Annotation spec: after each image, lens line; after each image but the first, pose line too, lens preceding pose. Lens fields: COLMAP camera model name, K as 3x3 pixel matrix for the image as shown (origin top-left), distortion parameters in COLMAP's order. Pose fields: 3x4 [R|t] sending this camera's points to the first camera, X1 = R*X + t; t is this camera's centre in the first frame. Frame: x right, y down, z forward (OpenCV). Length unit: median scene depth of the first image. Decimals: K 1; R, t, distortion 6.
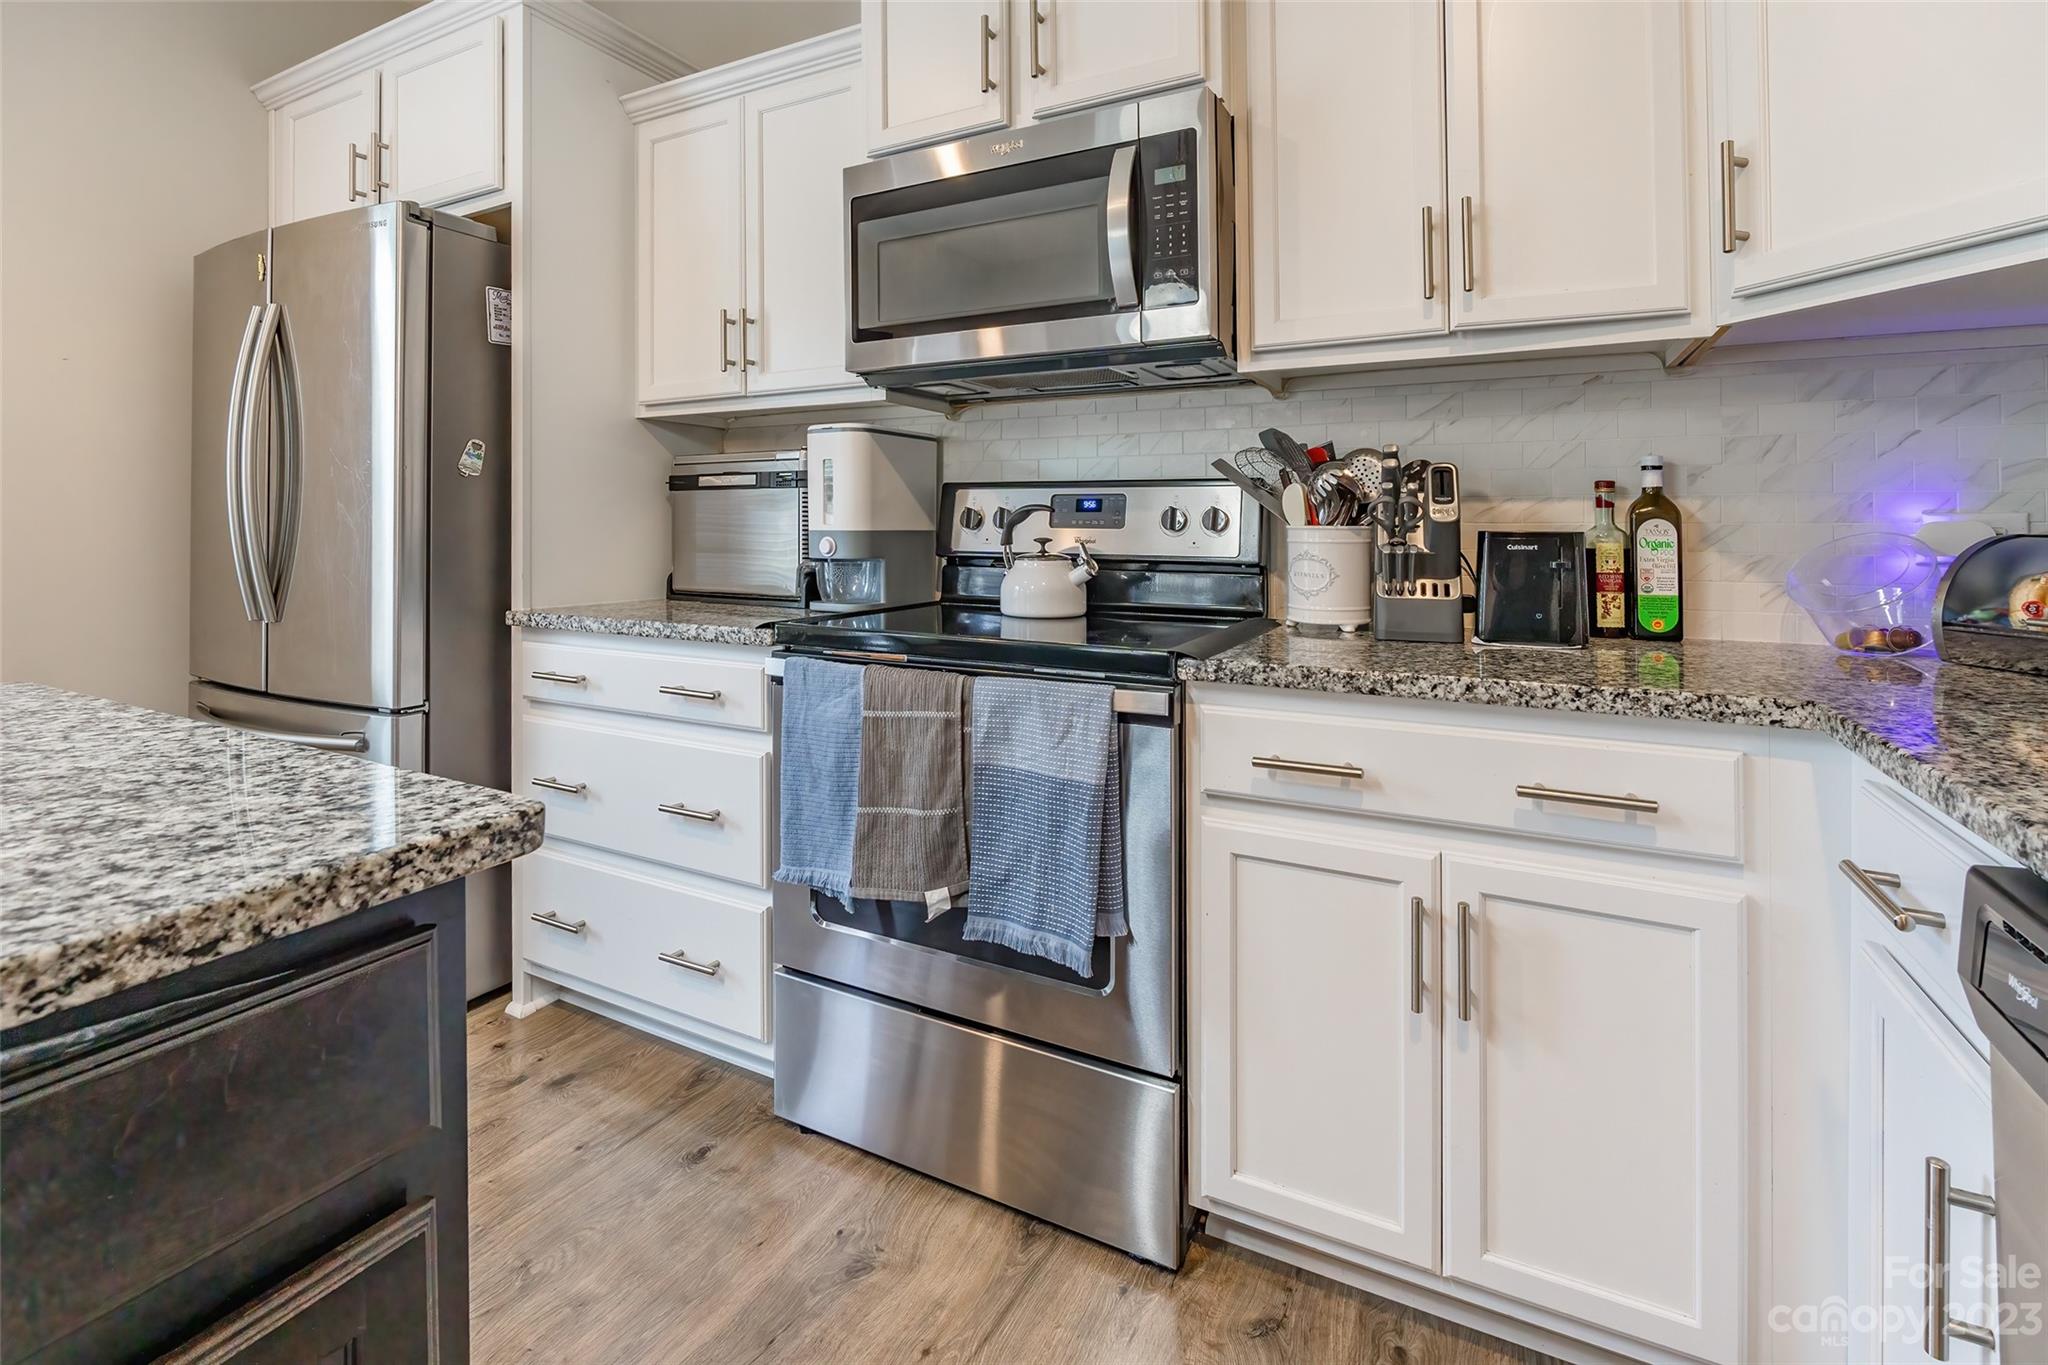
lens RADIAL K [[952.7, 0, 997.0], [0, 952.7, 526.8], [0, 0, 1]] dist [-0.012583, 0.001087]
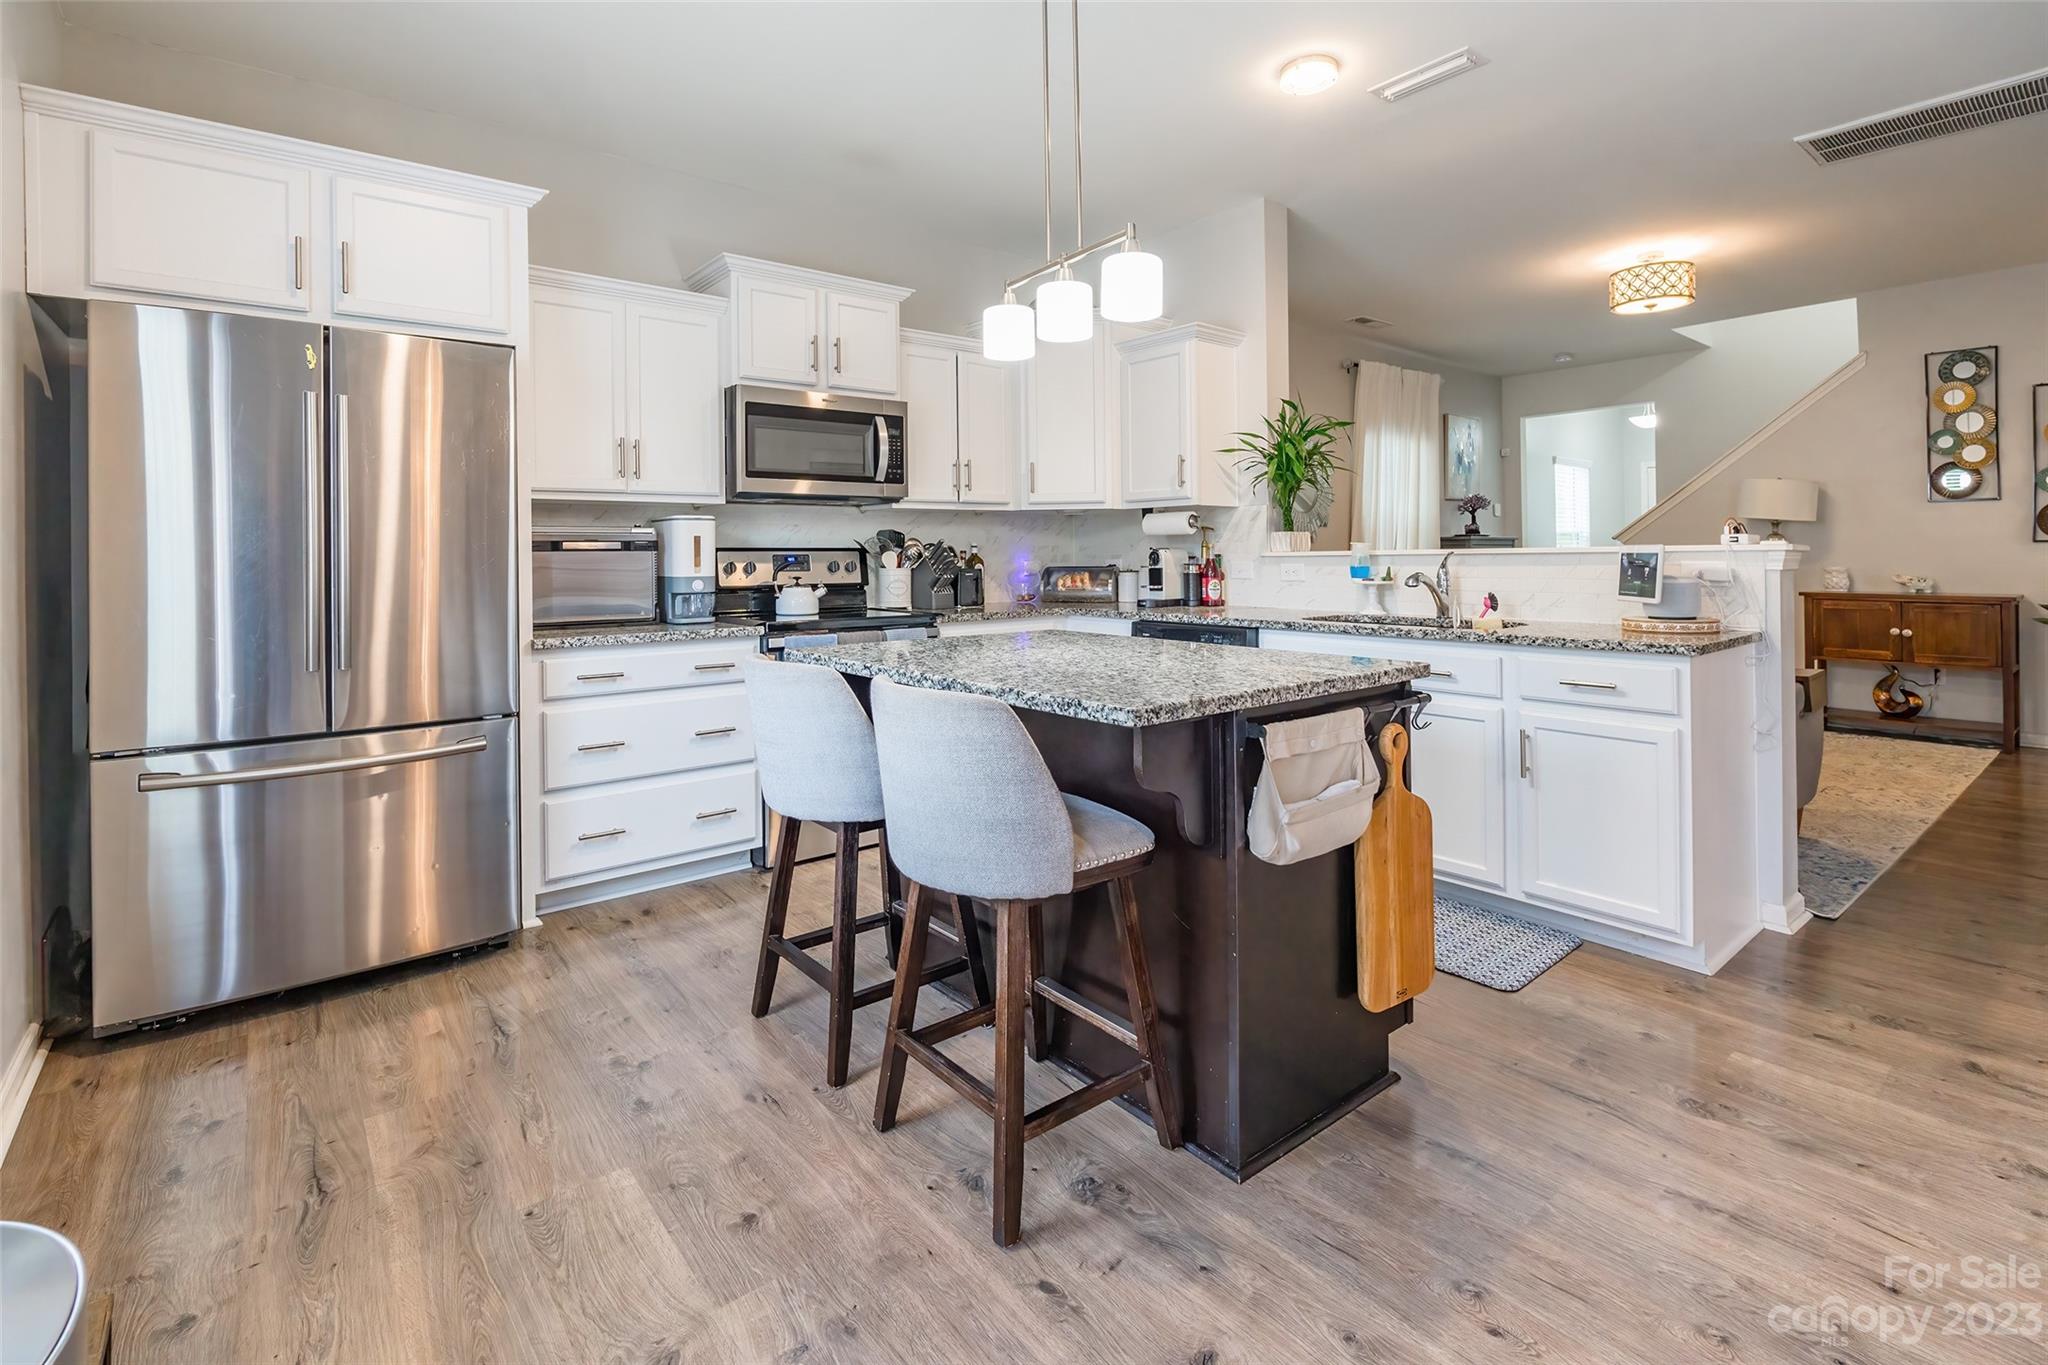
lens RADIAL K [[952.7, 0, 1003.9], [0, 952.7, 538.3], [0, 0, 1]] dist [-0.012583, 0.001087]
pose [[0.391003, 0.006948, 0.920363, -1.967971], [0.009635, 0.999886, -0.011642, -0.050577], [-0.920339, 0.013420, 0.390891, -0.255219]]
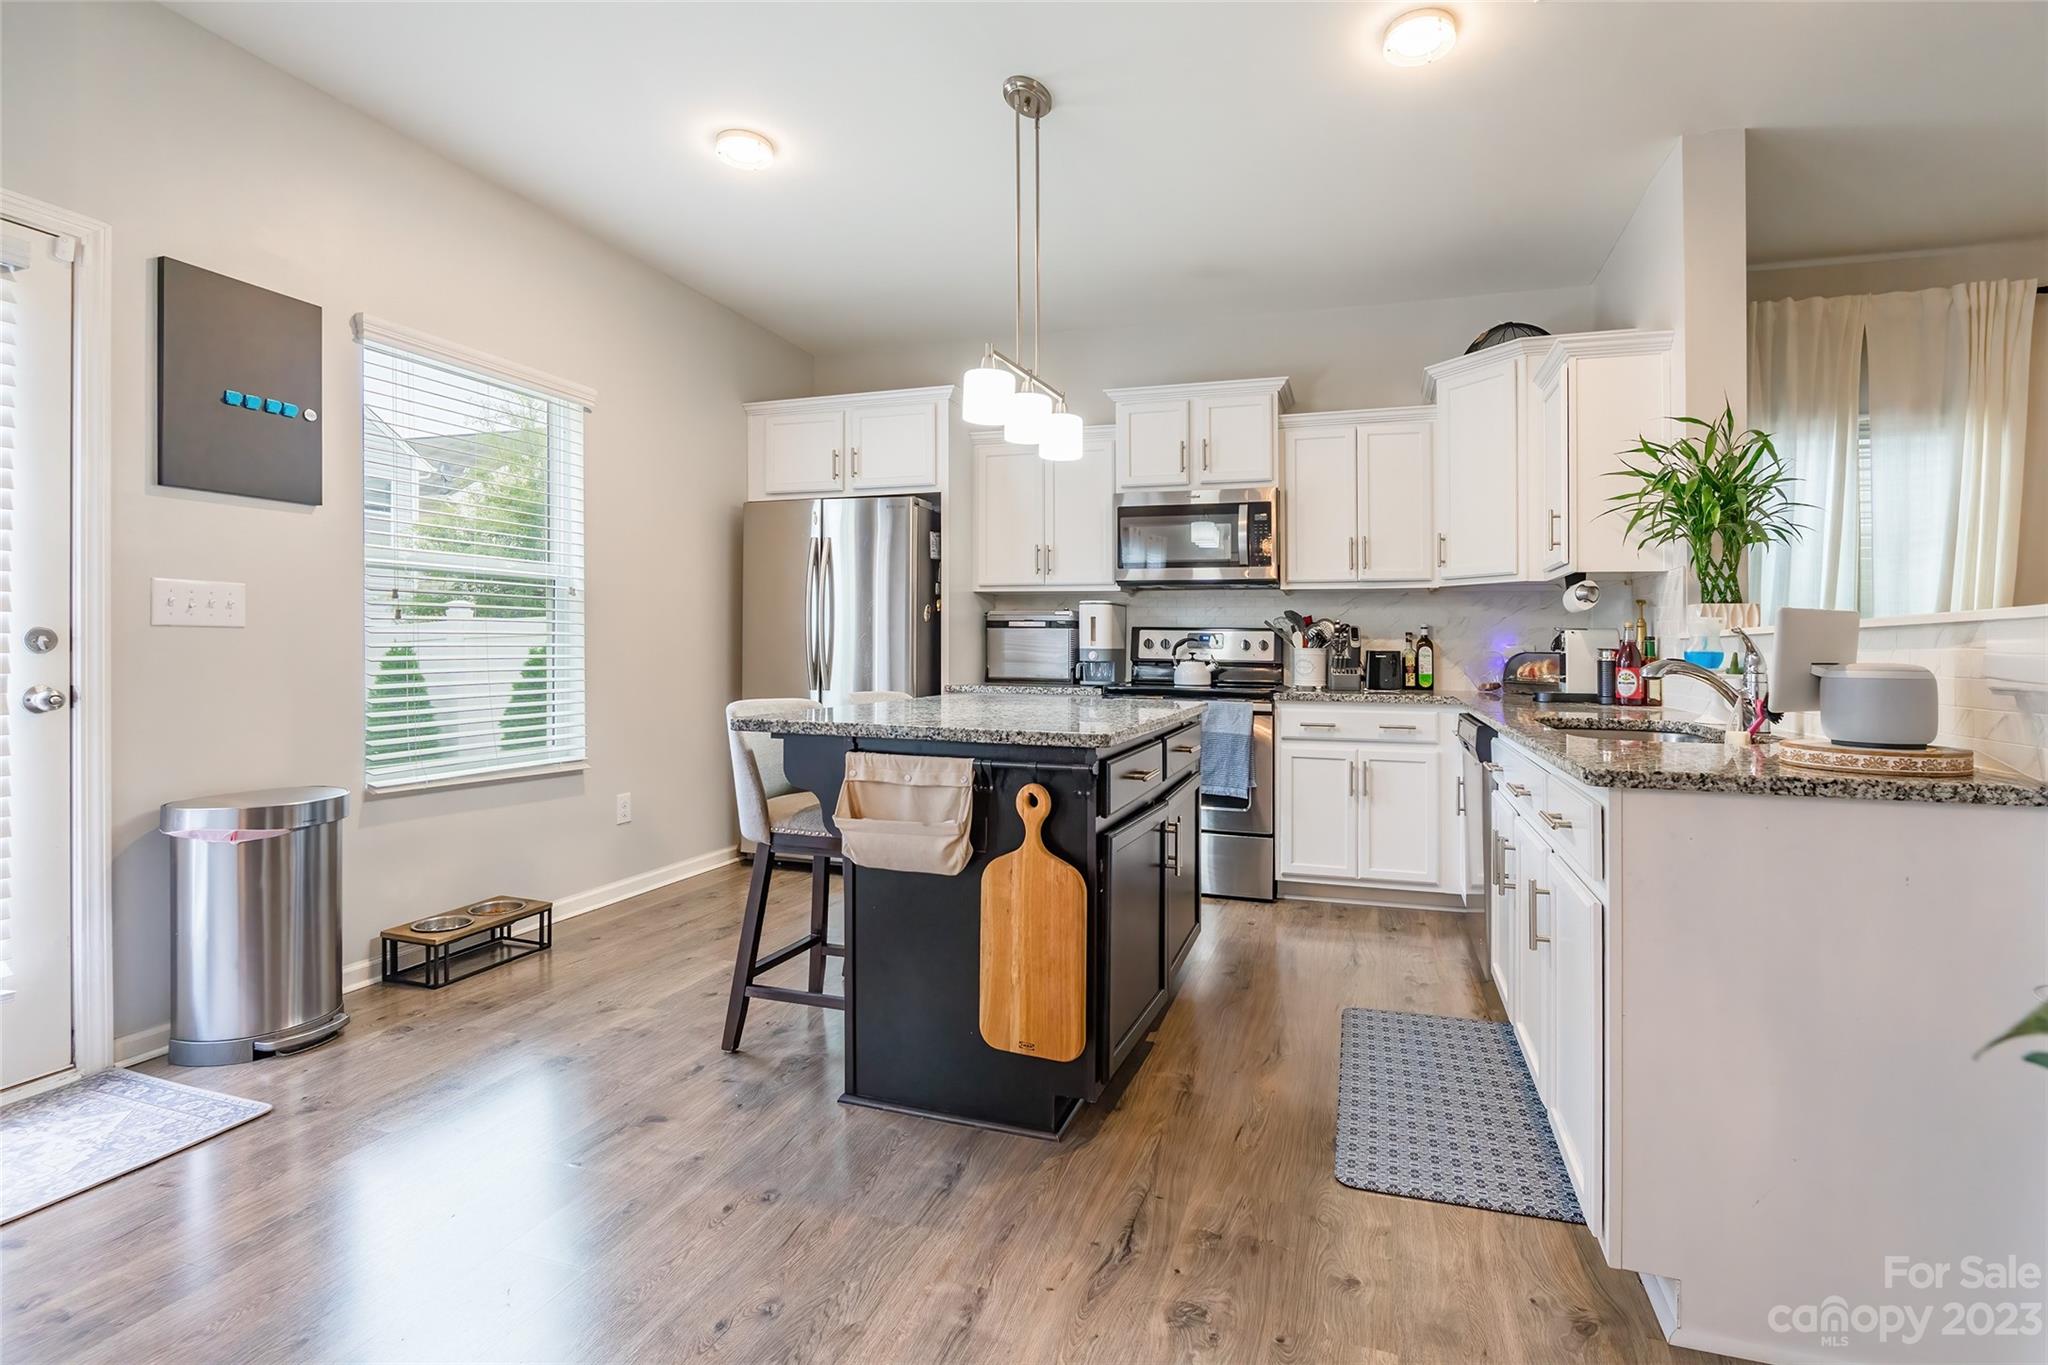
lens RADIAL K [[952.7, 0, 1059.6], [0, 952.7, 642.7], [0, 0, 1]] dist [-0.012583, 0.001087]
pose [[0.982950, 0.007622, 0.183715, -0.836622], [-0.007338, 0.999971, -0.002225, -0.005478], [-0.183726, 0.000839, 0.982977, -1.483019]]
